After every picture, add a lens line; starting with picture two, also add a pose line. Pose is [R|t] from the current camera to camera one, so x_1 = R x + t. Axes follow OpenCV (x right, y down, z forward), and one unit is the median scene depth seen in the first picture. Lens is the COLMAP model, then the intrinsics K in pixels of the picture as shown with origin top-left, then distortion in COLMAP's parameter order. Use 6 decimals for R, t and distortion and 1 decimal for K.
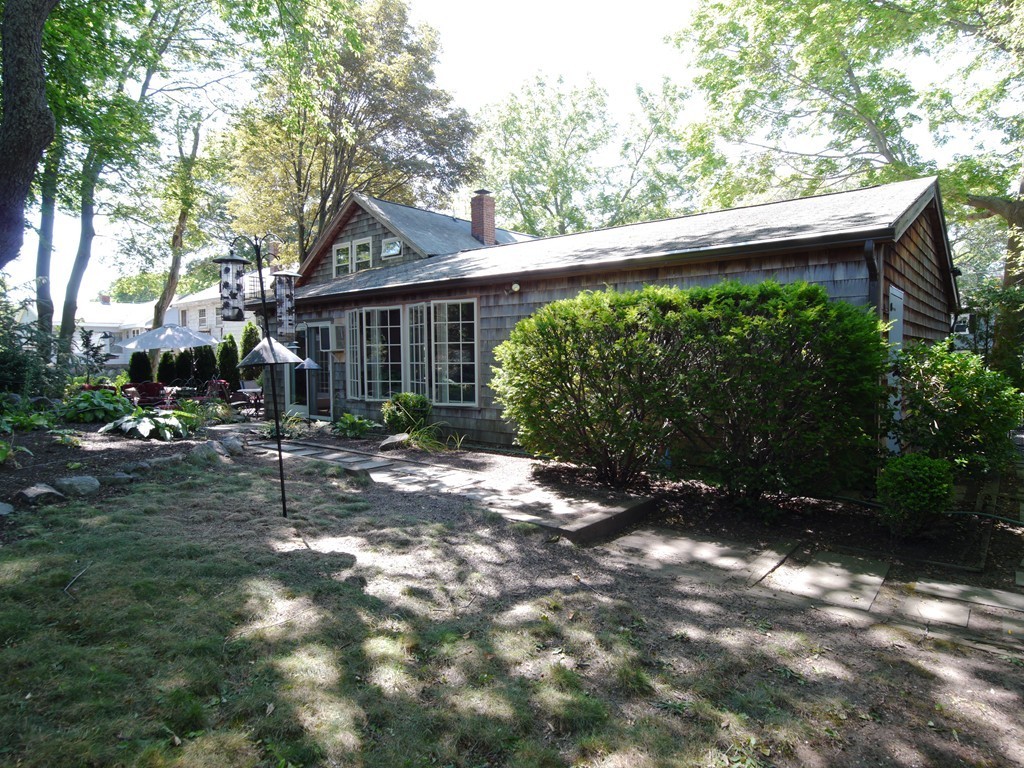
lens RADIAL K [[613.1, 0, 507.6], [0, 613.1, 384.9], [0, 0, 1]] dist [-0.036871, 0.003890]
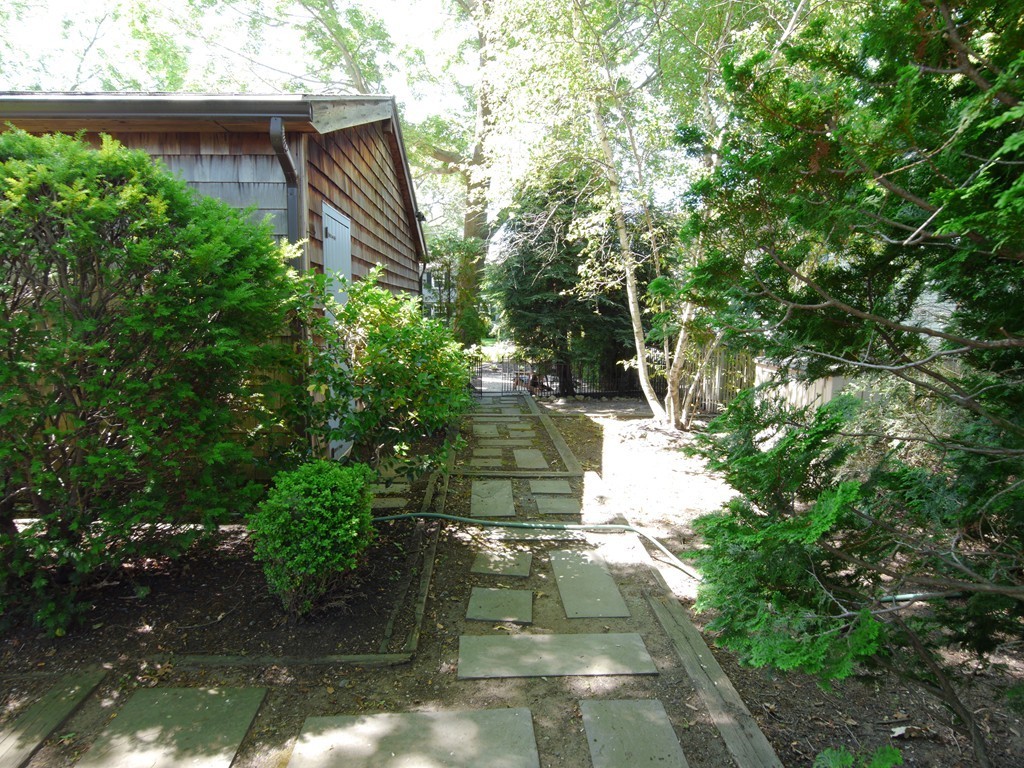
lens RADIAL K [[613.1, 0, 512.6], [0, 613.1, 384.4], [0, 0, 1]] dist [-0.036871, 0.003890]
pose [[0.727005, -0.071773, 0.682871, 0.234522], [0.018139, 0.996182, 0.085393, -0.004414], [-0.686393, -0.049694, 0.725531, 0.251394]]
